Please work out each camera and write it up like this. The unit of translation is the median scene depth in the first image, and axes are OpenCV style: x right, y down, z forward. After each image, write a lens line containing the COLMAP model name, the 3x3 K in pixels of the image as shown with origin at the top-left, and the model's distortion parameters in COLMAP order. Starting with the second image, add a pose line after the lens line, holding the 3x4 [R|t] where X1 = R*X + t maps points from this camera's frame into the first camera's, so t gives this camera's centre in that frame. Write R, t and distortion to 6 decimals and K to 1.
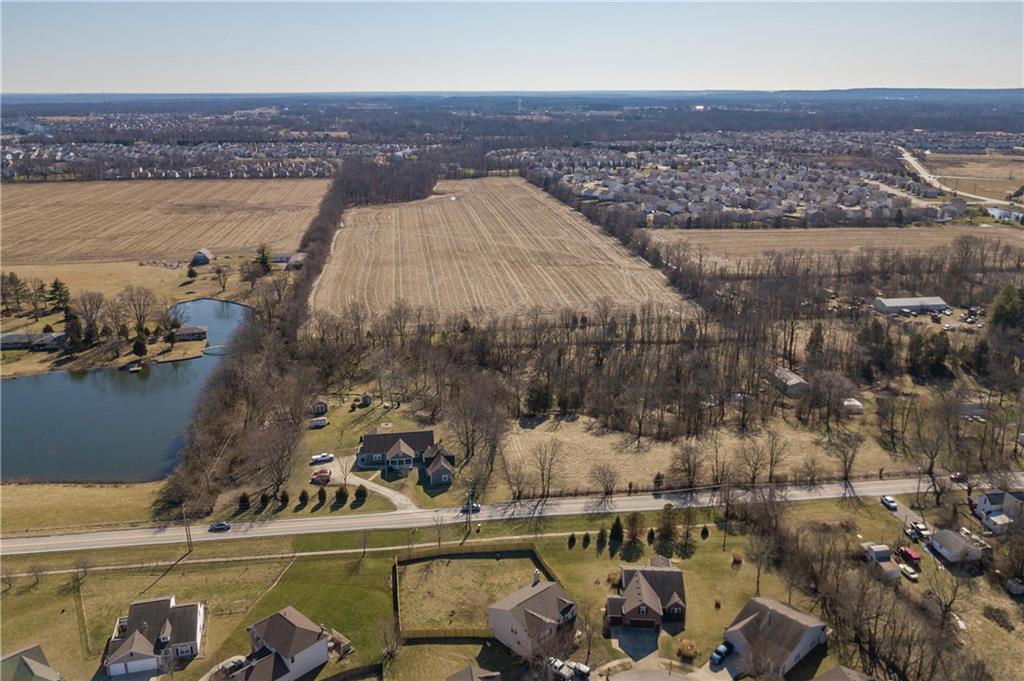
lens RADIAL K [[801.6, 0, 514.6], [0, 801.6, 338.6], [0, 0, 1]] dist [0.007114, -0.010522]
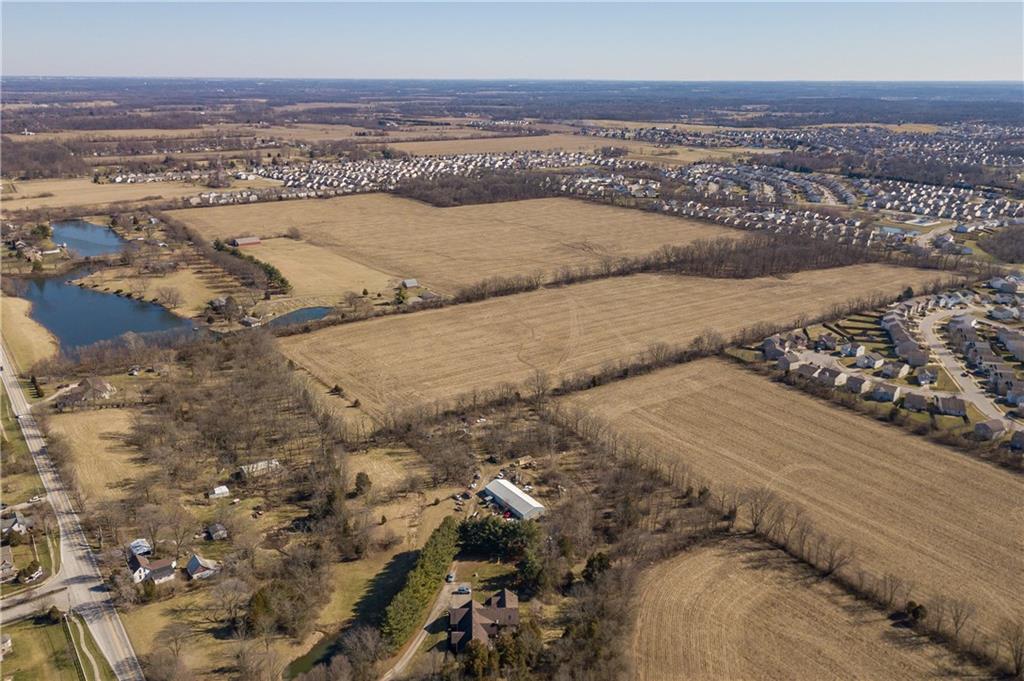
lens RADIAL K [[812.7, 0, 512.0], [0, 812.7, 340.5], [0, 0, 1]] dist [0.003762, -0.005922]
pose [[0.458408, 0.286958, -0.841140, 1.560414], [-0.268663, 0.946903, 0.176622, -0.486727], [0.847161, 0.145018, 0.511163, 0.605924]]
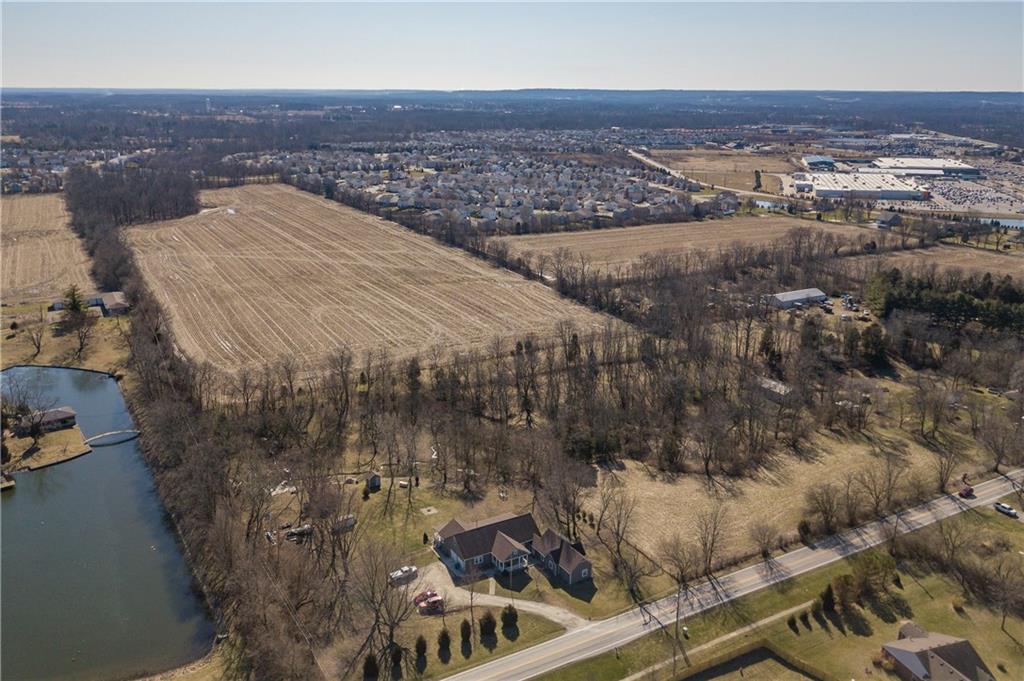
lens RADIAL K [[812.7, 0, 512.0], [0, 812.7, 340.5], [0, 0, 1]] dist [0.003762, -0.005922]
pose [[0.932778, -0.098853, 0.346631, -0.281387], [0.098959, 0.994939, 0.017442, -0.053314], [-0.346601, 0.018033, 0.937839, 0.175626]]
